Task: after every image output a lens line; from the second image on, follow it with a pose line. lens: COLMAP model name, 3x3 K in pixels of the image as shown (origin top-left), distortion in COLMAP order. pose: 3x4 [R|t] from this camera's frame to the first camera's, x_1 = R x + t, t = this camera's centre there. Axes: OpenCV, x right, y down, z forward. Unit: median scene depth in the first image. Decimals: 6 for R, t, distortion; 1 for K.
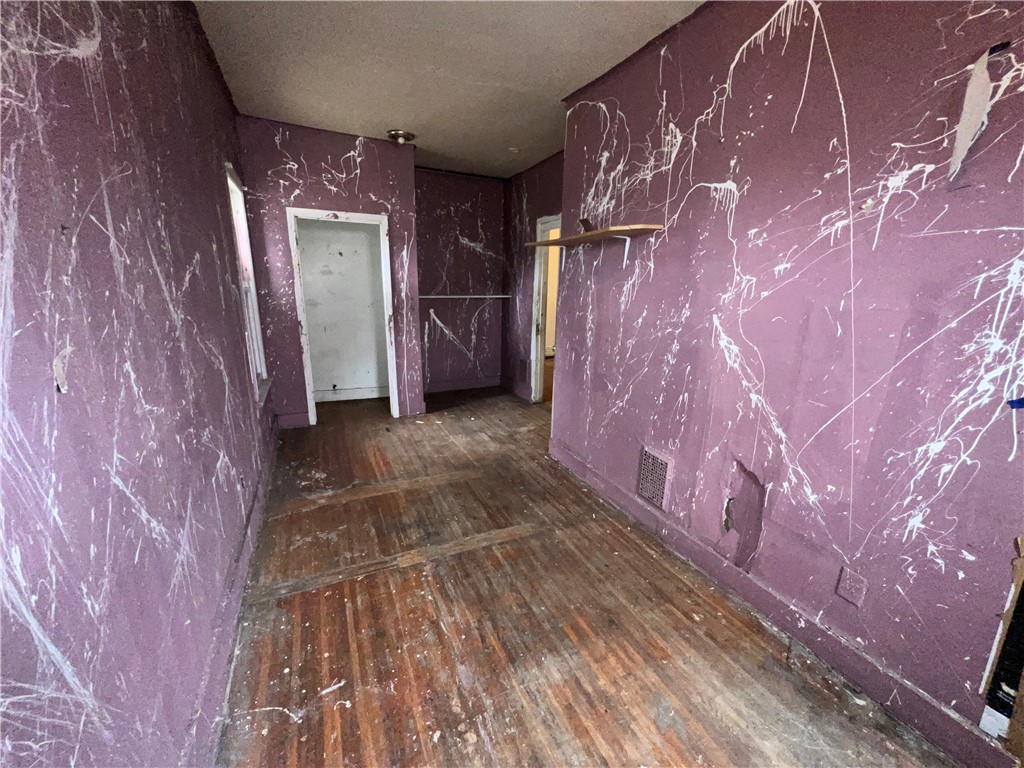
lens RADIAL K [[408.0, 0, 510.4], [0, 408.0, 381.7], [0, 0, 1]] dist [-0.002358, 0.000802]
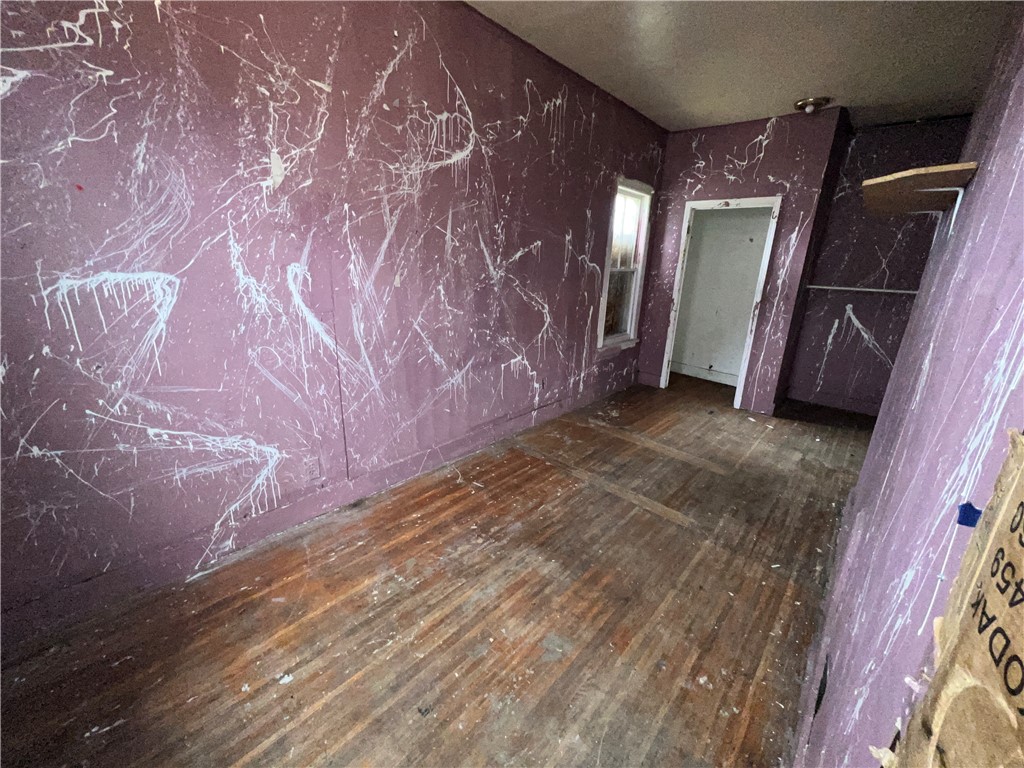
lens RADIAL K [[408.0, 0, 511.5], [0, 408.0, 380.8], [0, 0, 1]] dist [-0.002358, 0.000802]
pose [[0.378687, 0.260881, -0.887996, 0.586565], [-0.250295, 0.952567, 0.173112, -0.013331], [0.891038, 0.156706, 0.426022, 0.162573]]
